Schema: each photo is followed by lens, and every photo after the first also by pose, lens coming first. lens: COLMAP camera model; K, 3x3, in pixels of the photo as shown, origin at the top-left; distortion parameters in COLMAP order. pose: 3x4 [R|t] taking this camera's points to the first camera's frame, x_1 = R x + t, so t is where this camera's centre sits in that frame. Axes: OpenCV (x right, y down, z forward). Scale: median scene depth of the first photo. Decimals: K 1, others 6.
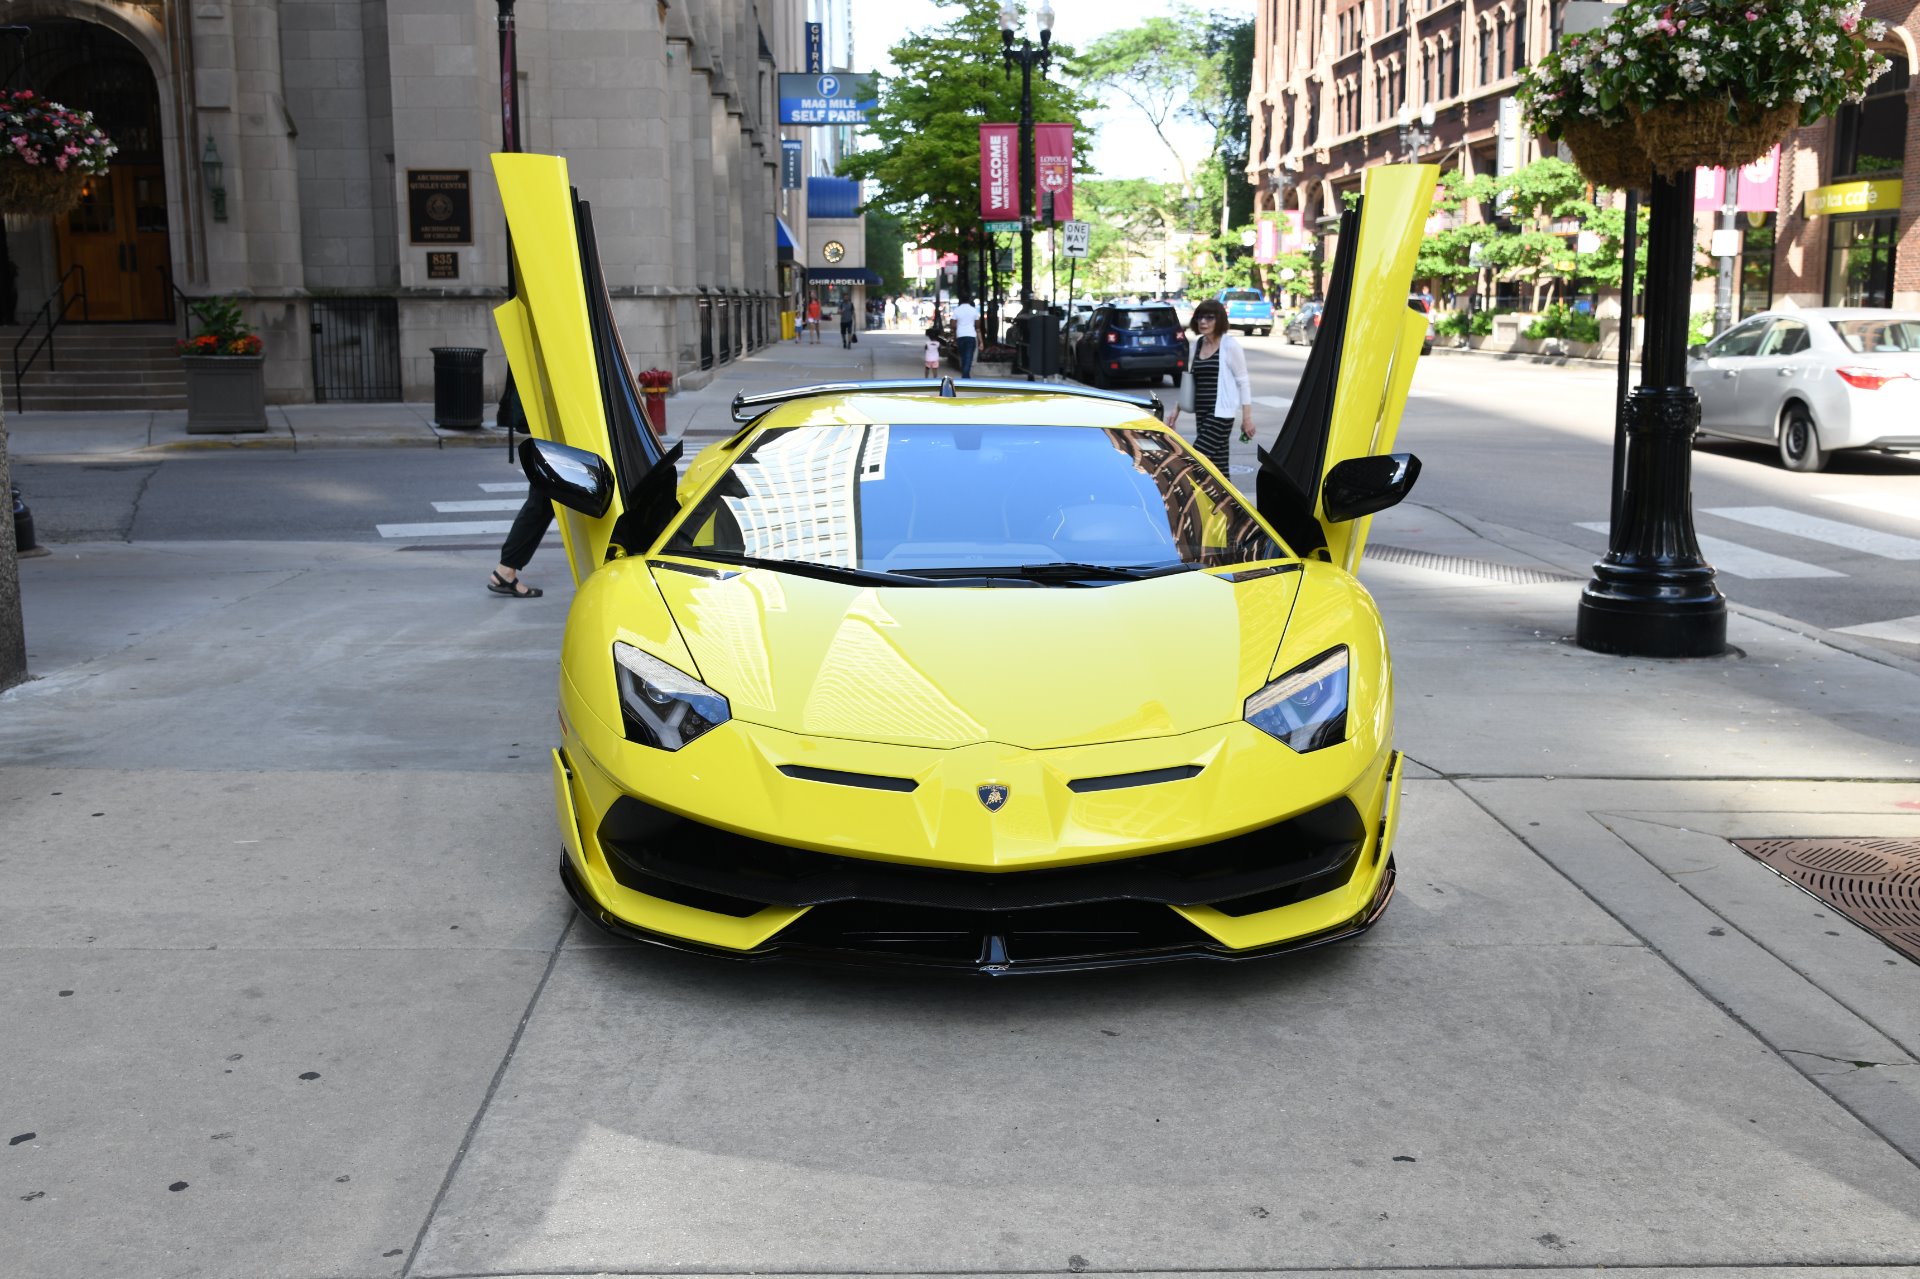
lens RADIAL K [[1973.7, 0, 972.5], [0, 1973.7, 640.2], [0, 0, 1]] dist [-0.045217, 0.126947]
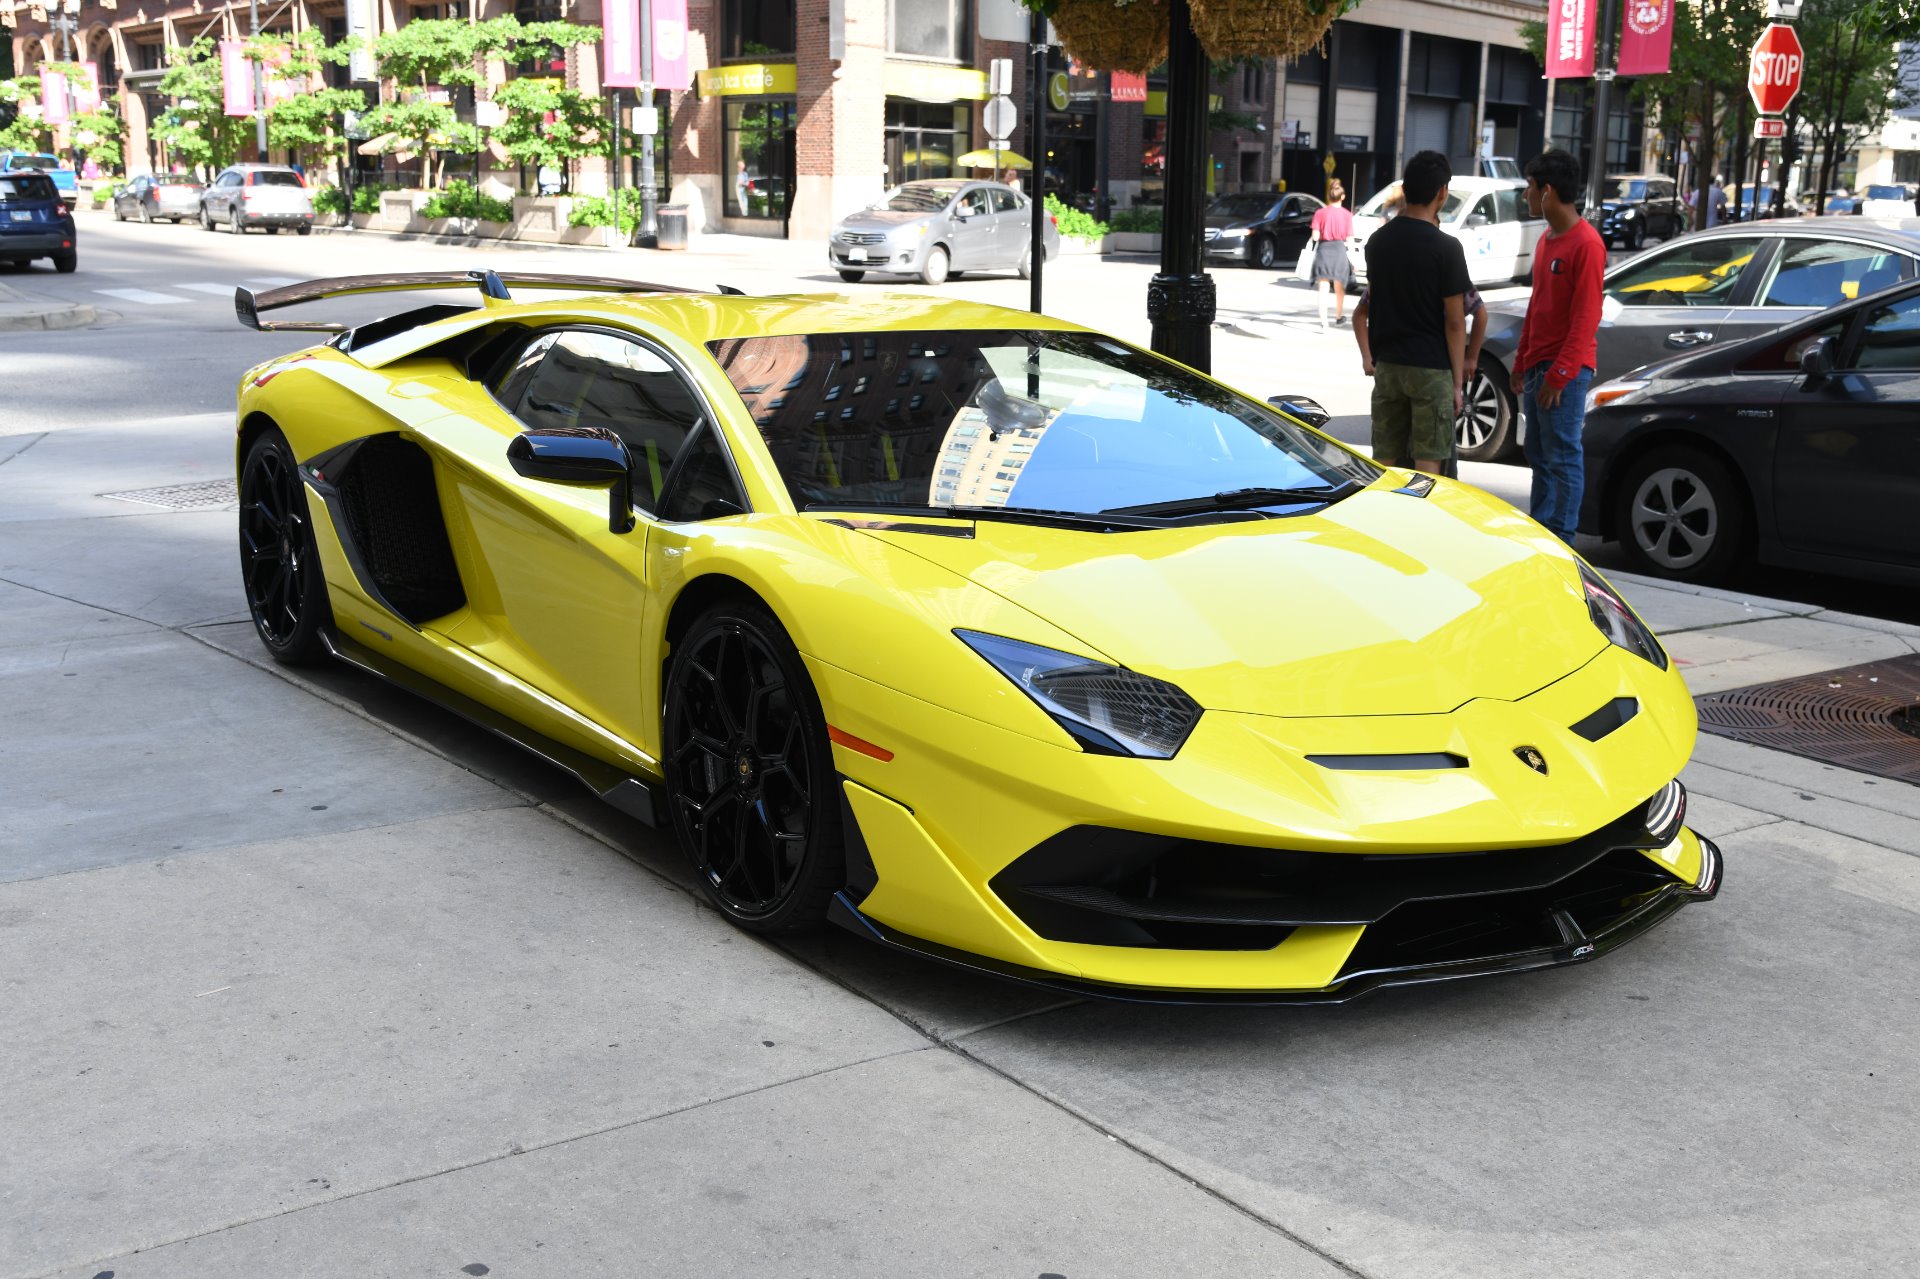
lens RADIAL K [[2101.1, 0, 996.1], [0, 2101.1, 600.4], [0, 0, 1]] dist [-0.008071, 0.094888]
pose [[0.824476, -0.093015, 0.558200, -0.511615], [0.077008, 0.995665, 0.052169, -0.041482], [-0.560633, -0.000027, 0.828065, 0.265222]]
